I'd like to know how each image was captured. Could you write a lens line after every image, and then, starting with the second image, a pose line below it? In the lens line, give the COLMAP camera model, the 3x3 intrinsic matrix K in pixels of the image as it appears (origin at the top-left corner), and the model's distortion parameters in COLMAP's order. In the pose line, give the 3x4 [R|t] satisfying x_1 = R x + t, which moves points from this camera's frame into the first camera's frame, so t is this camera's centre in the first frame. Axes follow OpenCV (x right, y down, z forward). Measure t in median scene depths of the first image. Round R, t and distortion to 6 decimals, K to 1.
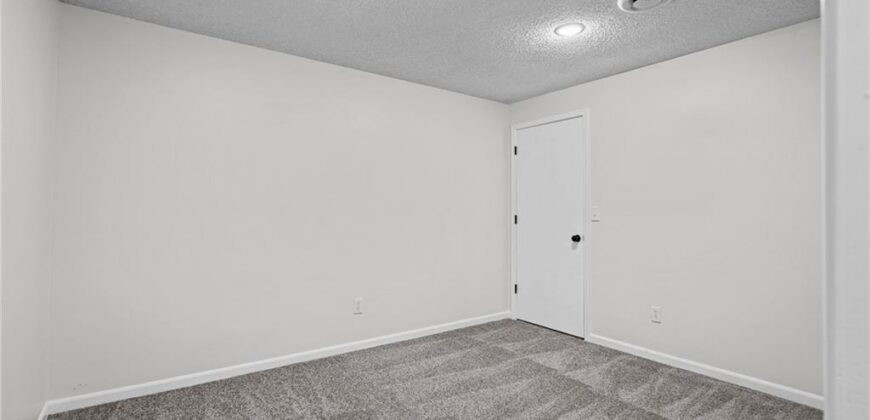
lens RADIAL K [[407.5, 0, 449.1], [0, 407.5, 213.9], [0, 0, 1]] dist [-0.017886, 0.000347]
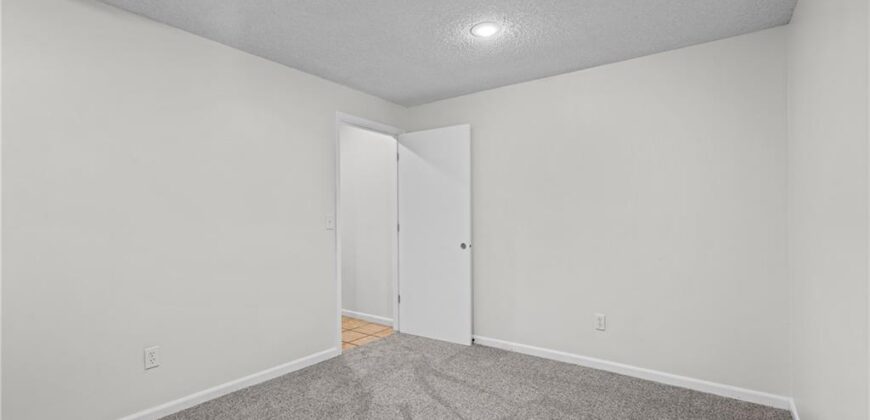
lens RADIAL K [[407.5, 0, 449.1], [0, 407.5, 213.9], [0, 0, 1]] dist [-0.017886, 0.000347]
pose [[0.954296, -0.002377, 0.298854, -0.083090], [0.006675, 0.999888, -0.013361, -0.002242], [-0.298789, 0.014745, 0.954205, 0.107619]]
